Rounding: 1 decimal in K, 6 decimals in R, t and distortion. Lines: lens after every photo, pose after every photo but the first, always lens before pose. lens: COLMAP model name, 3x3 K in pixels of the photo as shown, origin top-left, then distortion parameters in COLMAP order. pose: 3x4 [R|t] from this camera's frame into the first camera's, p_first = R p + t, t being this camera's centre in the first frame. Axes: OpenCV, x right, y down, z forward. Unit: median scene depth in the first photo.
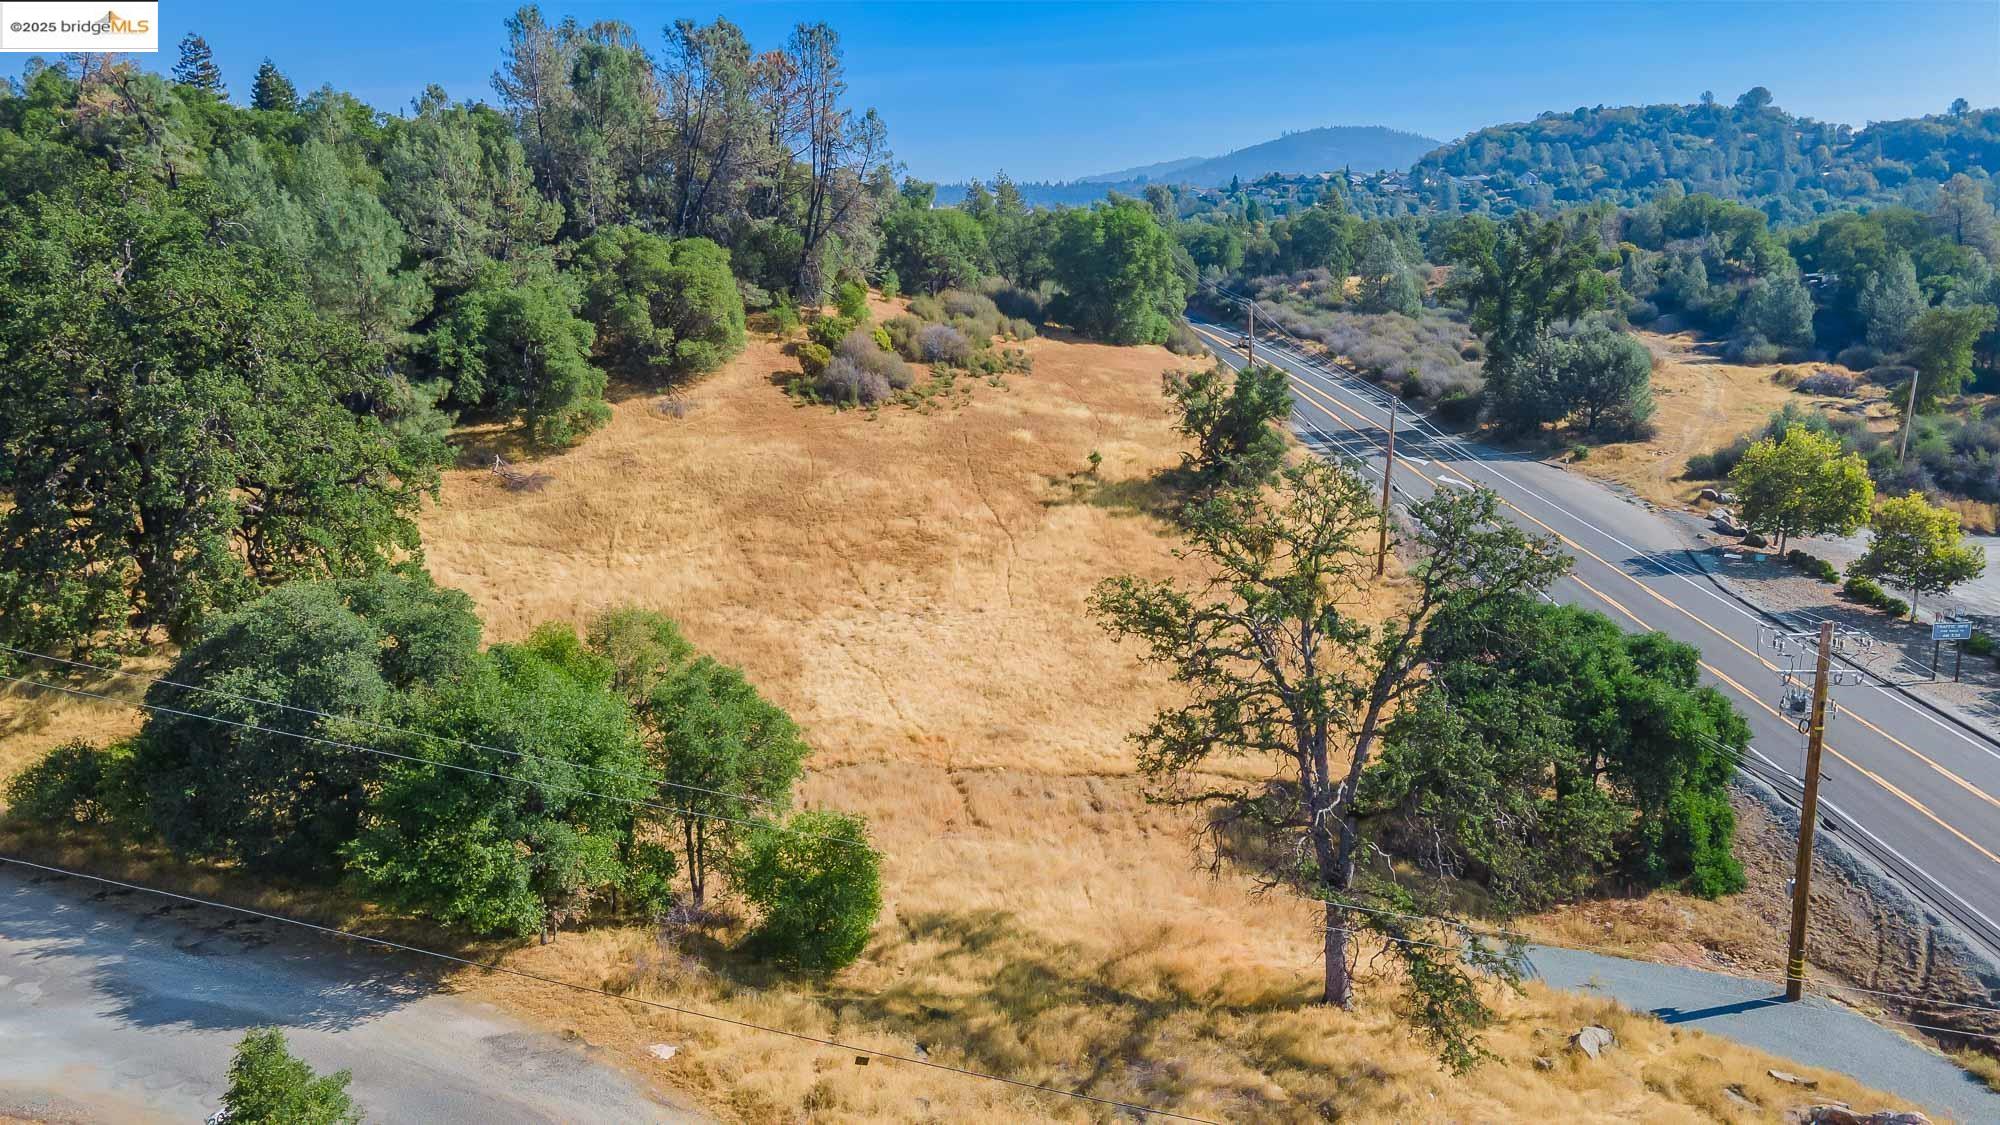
lens RADIAL K [[1463.6, 0, 1004.9], [0, 1463.6, 562.2], [0, 0, 1]] dist [0.038427, 0.010673]
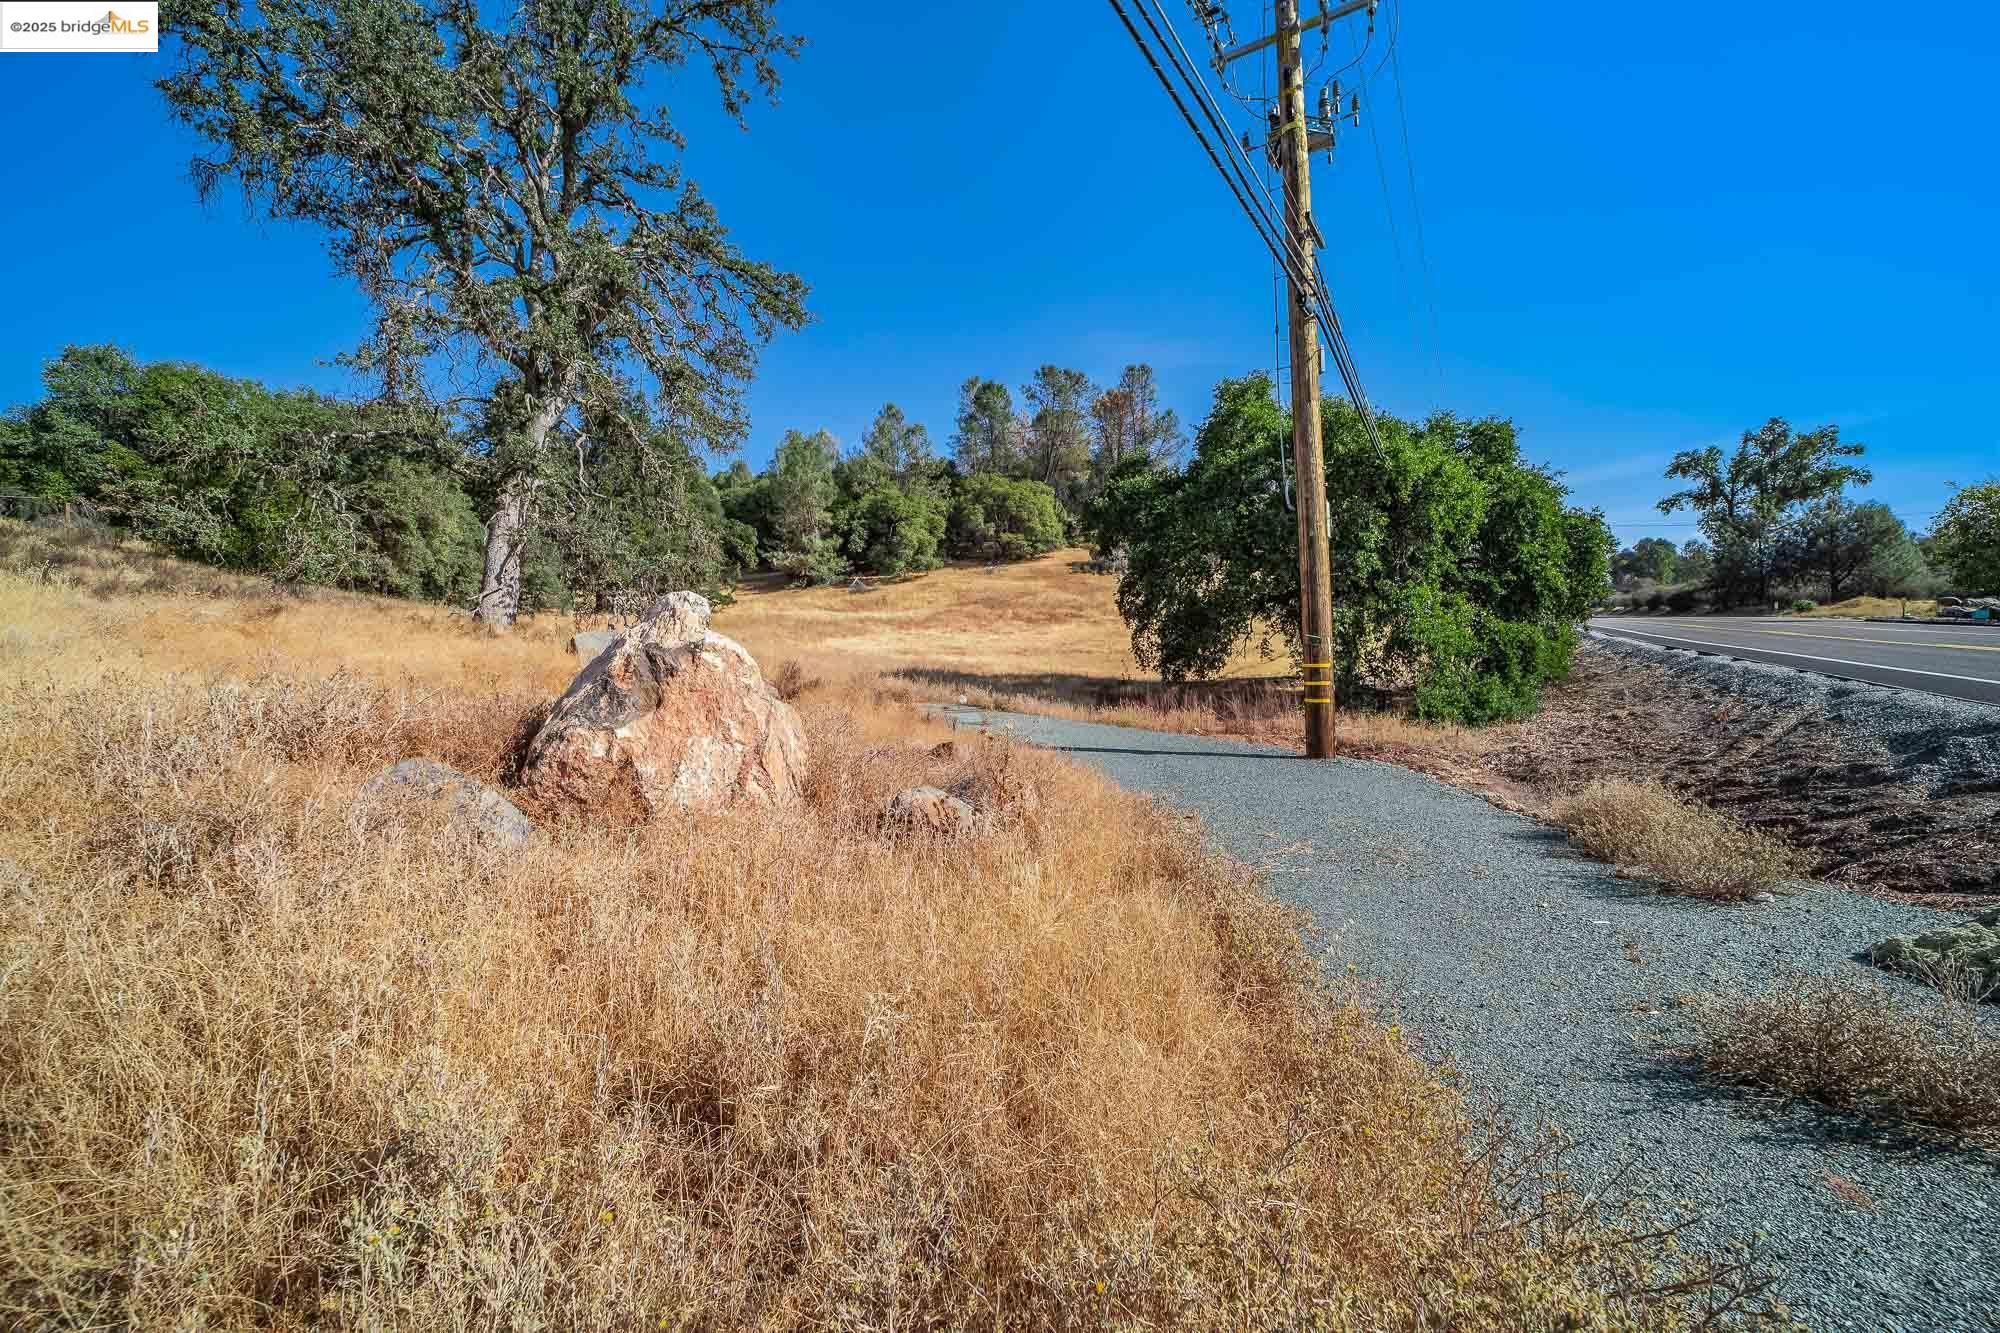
lens RADIAL K [[798.2, 0, 1022.6], [0, 798.2, 658.6], [0, 0, 1]] dist [-0.001207, 0.000517]
pose [[0.838653, 0.000149, -0.544667, 0.302596], [-0.117989, 0.976304, -0.181408, 0.155027], [0.531733, 0.216403, 0.818798, 0.345576]]
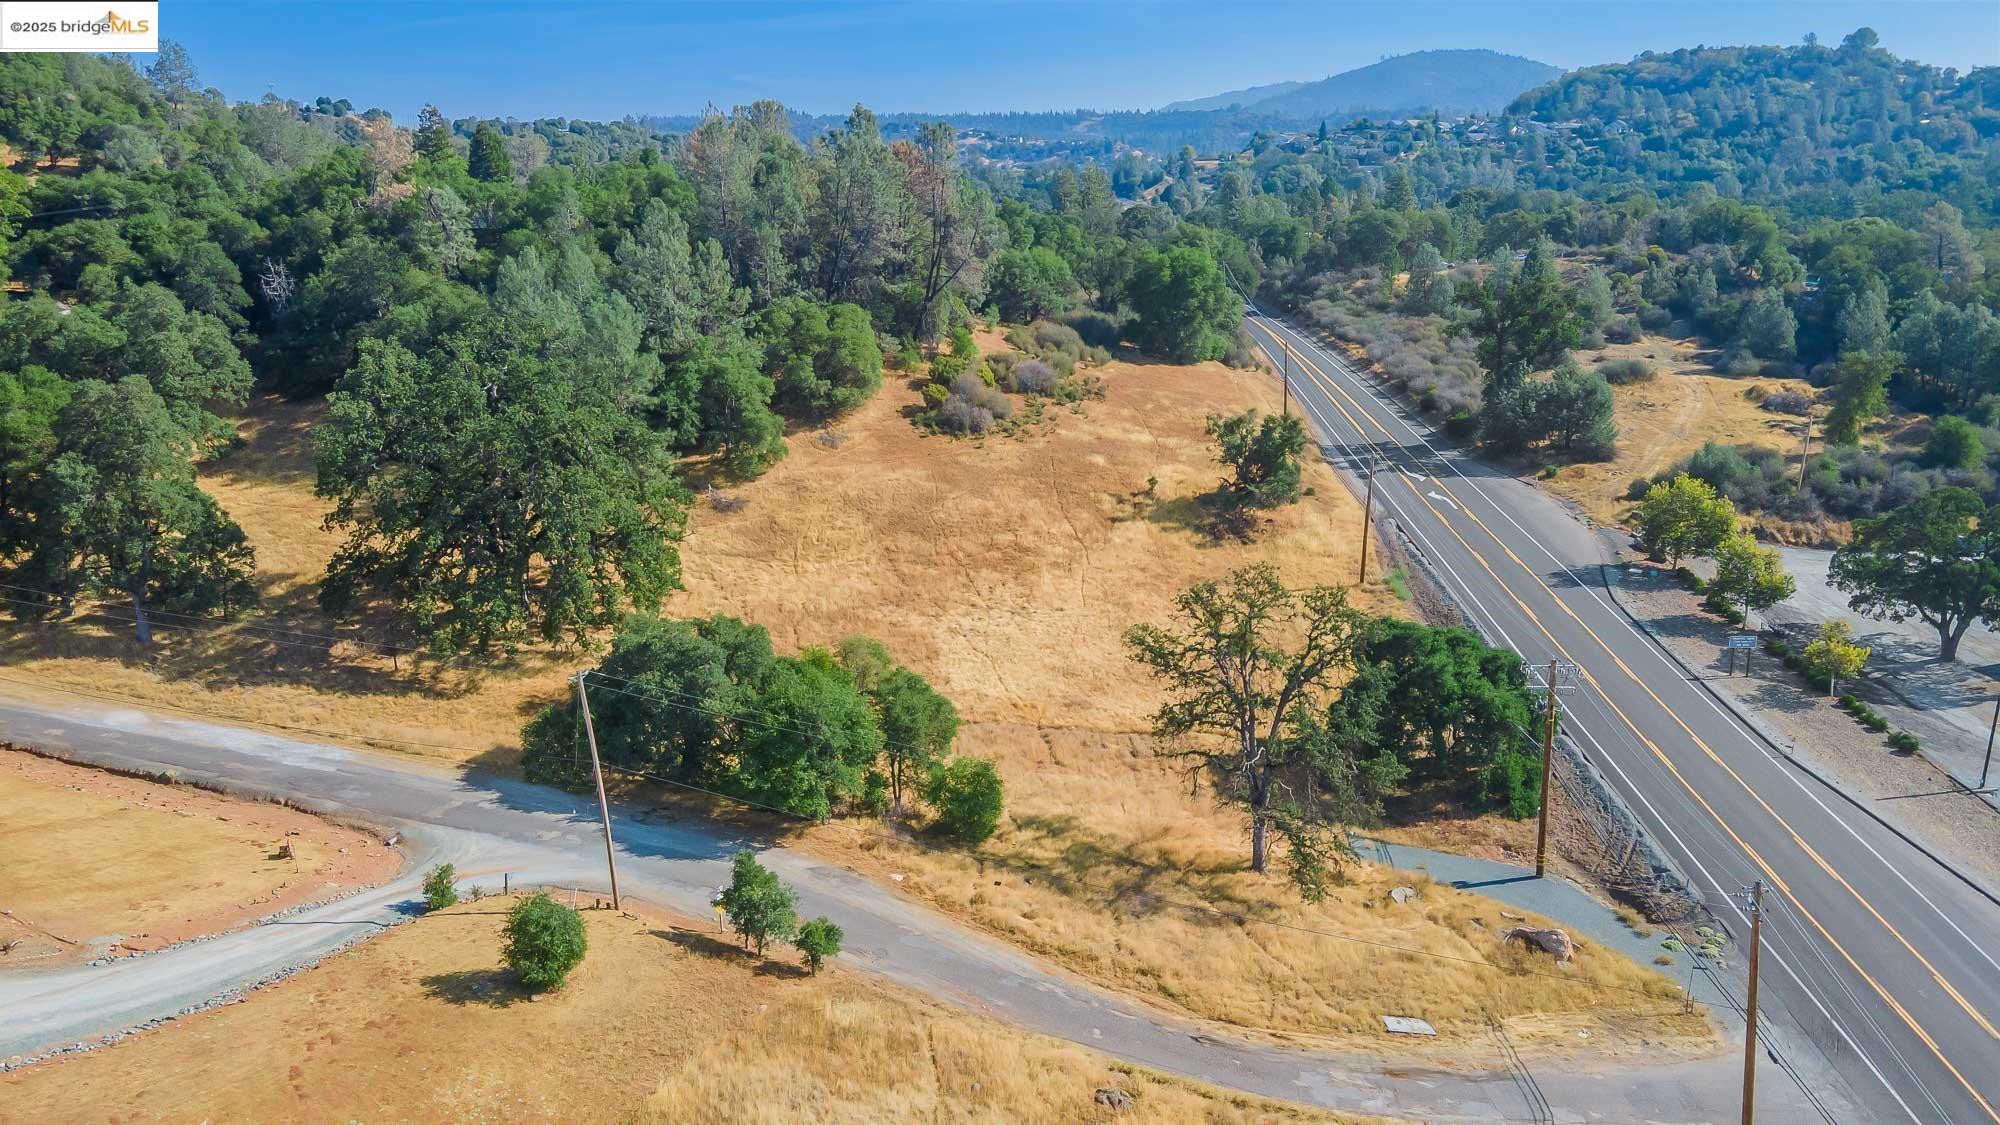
lens RADIAL K [[1463.6, 0, 1003.1], [0, 1463.6, 570.2], [0, 0, 1]] dist [0.038427, 0.010673]
pose [[0.998199, 0.014160, -0.058290, 0.006863], [-0.011057, 0.998522, 0.053221, -0.064979], [0.058957, -0.052481, 0.996880, -0.325283]]
